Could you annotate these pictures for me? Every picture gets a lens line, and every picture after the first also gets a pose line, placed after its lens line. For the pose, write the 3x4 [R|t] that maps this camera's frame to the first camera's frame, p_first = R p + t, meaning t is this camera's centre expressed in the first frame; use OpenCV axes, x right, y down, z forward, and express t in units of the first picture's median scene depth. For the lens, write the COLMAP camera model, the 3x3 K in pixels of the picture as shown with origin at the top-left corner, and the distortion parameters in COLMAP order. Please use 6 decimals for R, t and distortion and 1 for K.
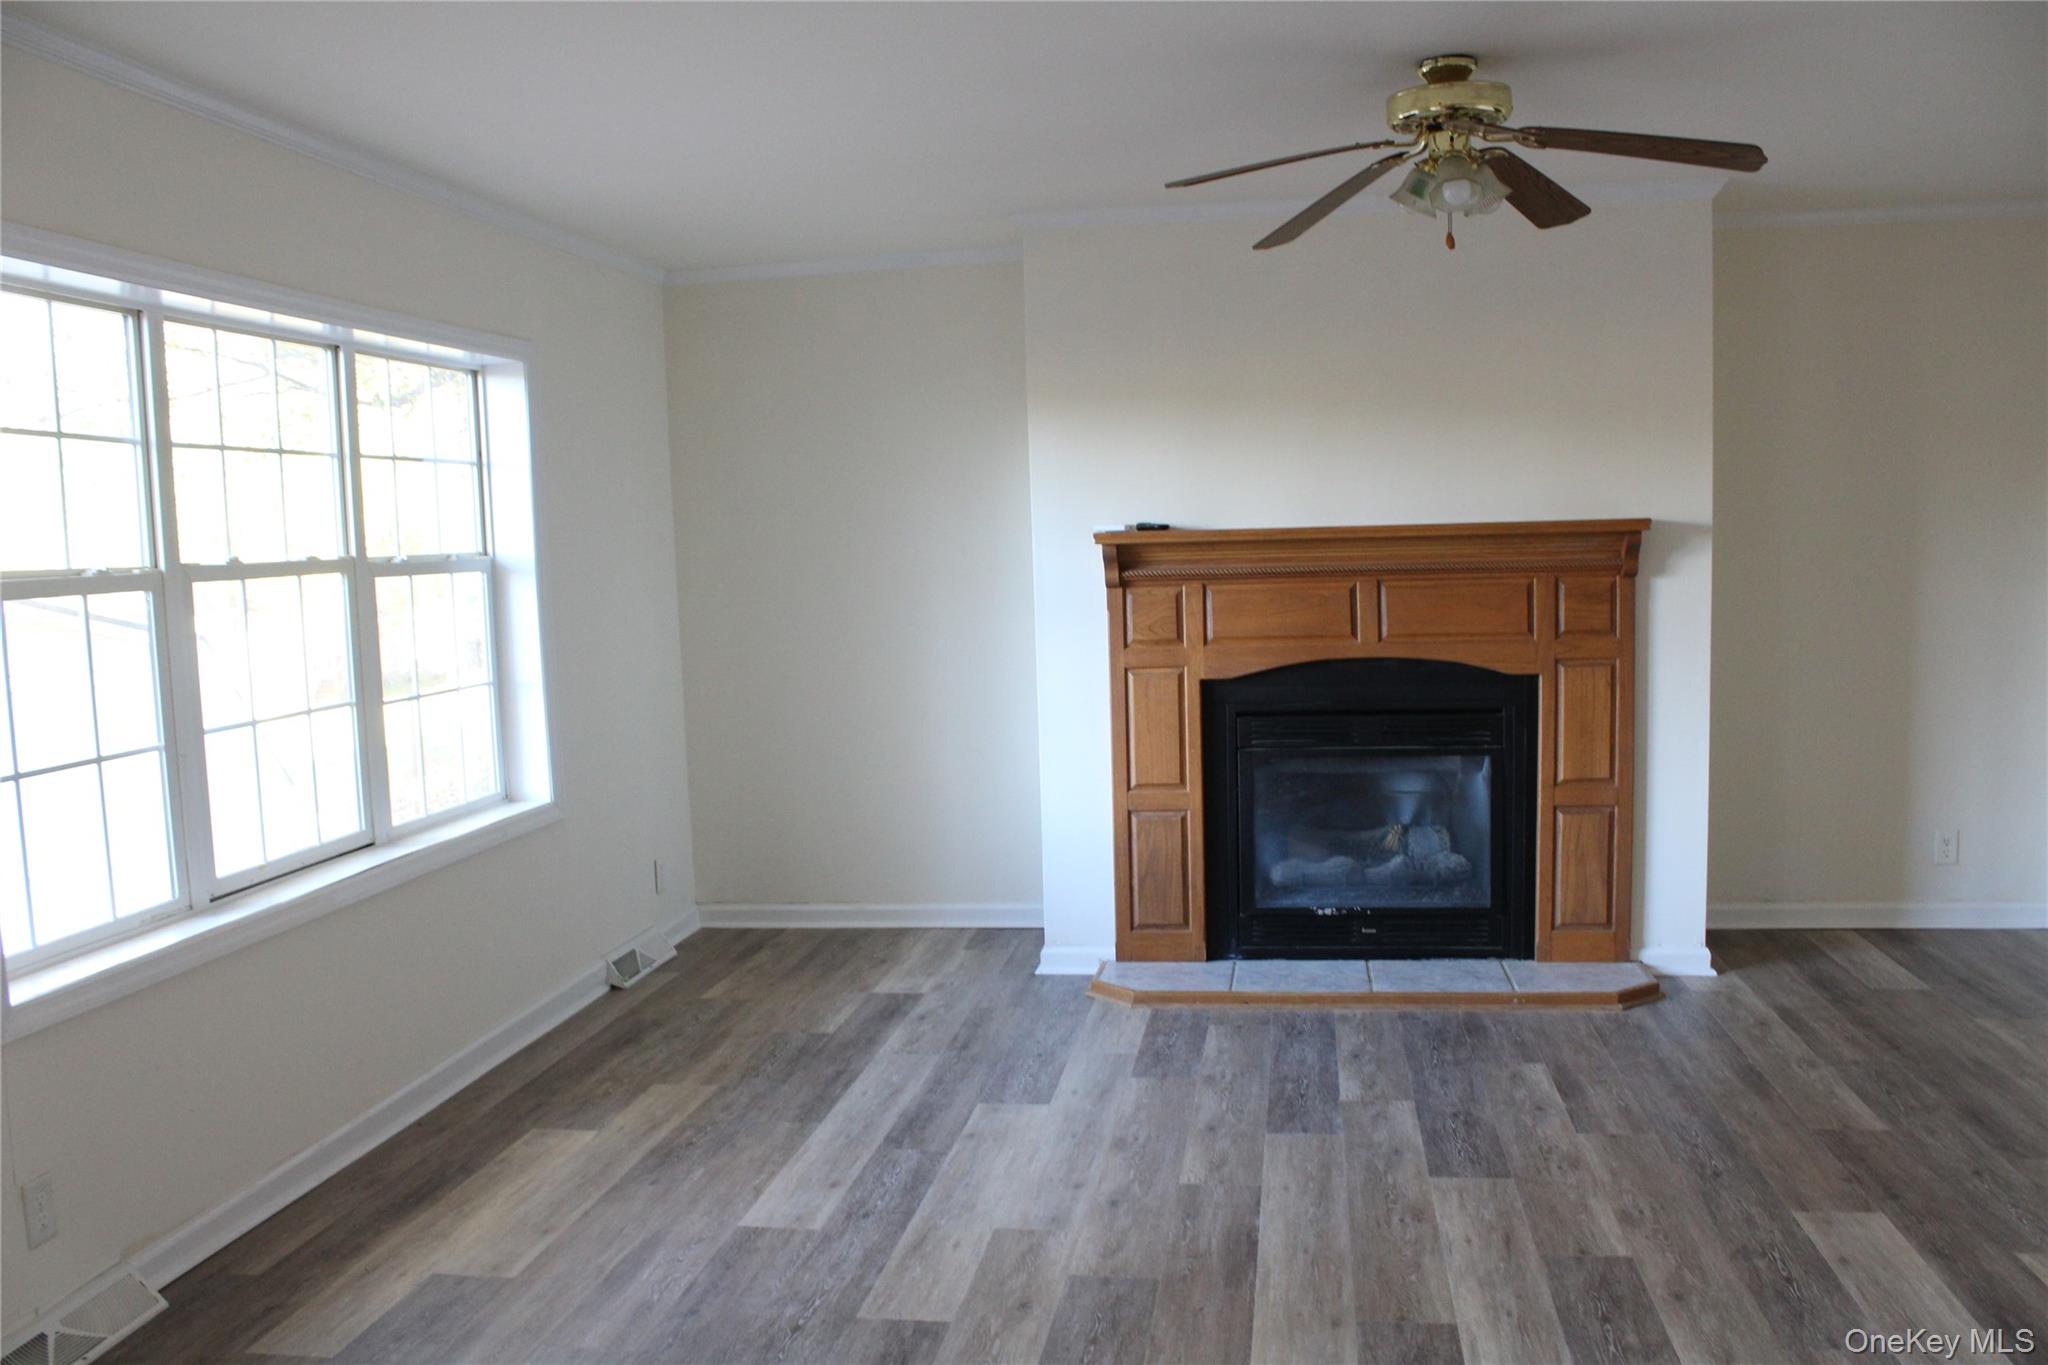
lens RADIAL K [[1709.2, 0, 1007.0], [0, 1709.2, 700.1], [0, 0, 1]] dist [-0.158626, 0.139949]
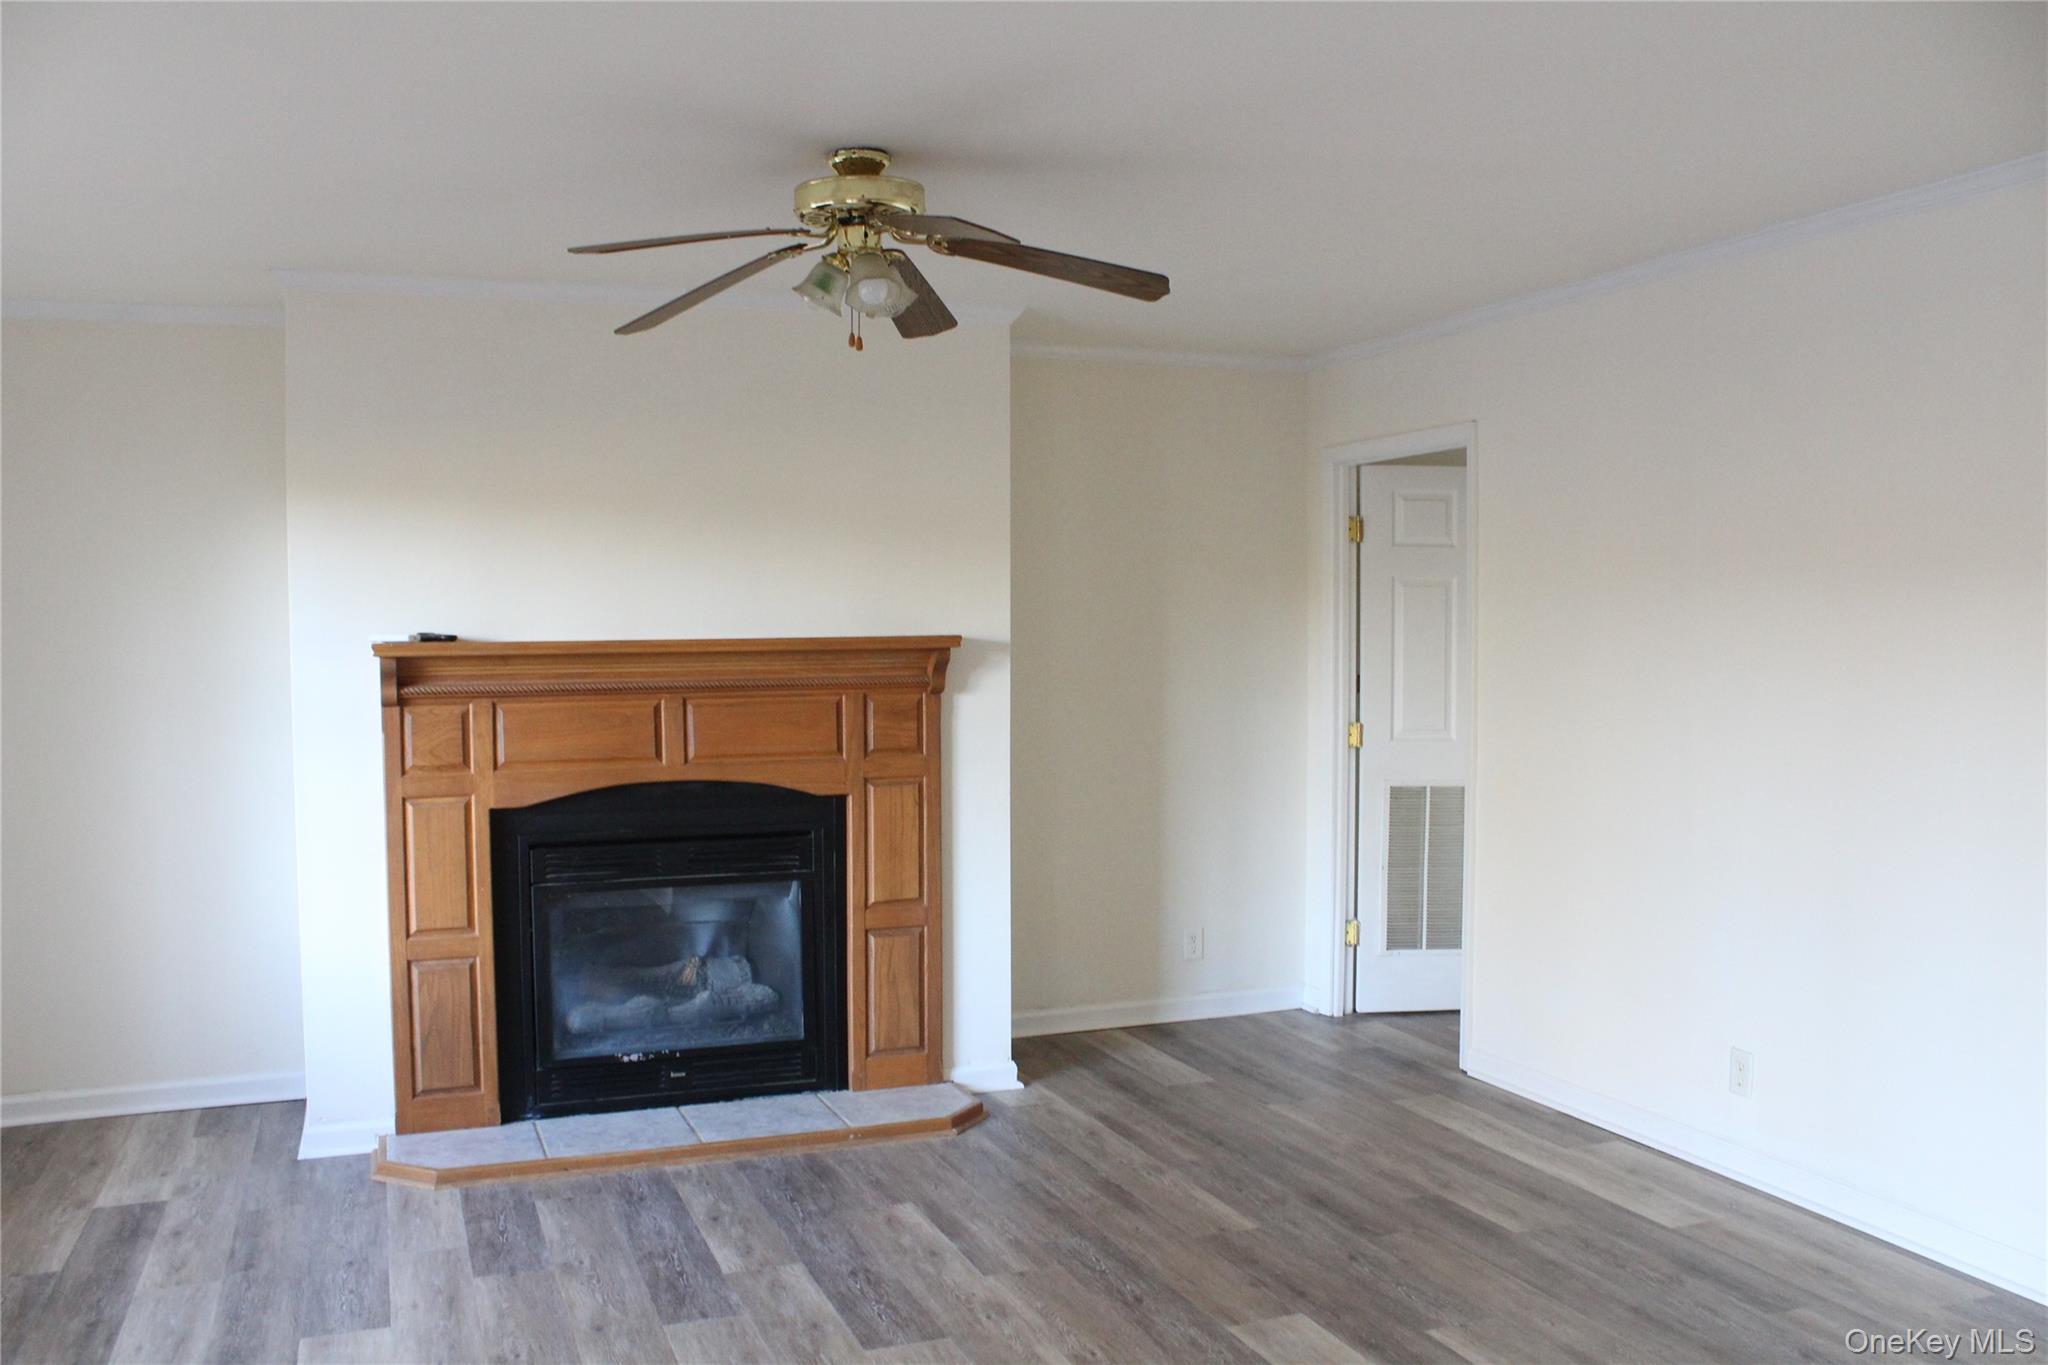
lens RADIAL K [[1709.2, 0, 1002.3], [0, 1709.2, 703.6], [0, 0, 1]] dist [-0.158626, 0.139949]
pose [[0.865638, 0.000788, 0.500670, -0.101038], [0.029645, 0.998164, -0.052826, -0.013151], [-0.499792, 0.060570, 0.864025, 0.105672]]
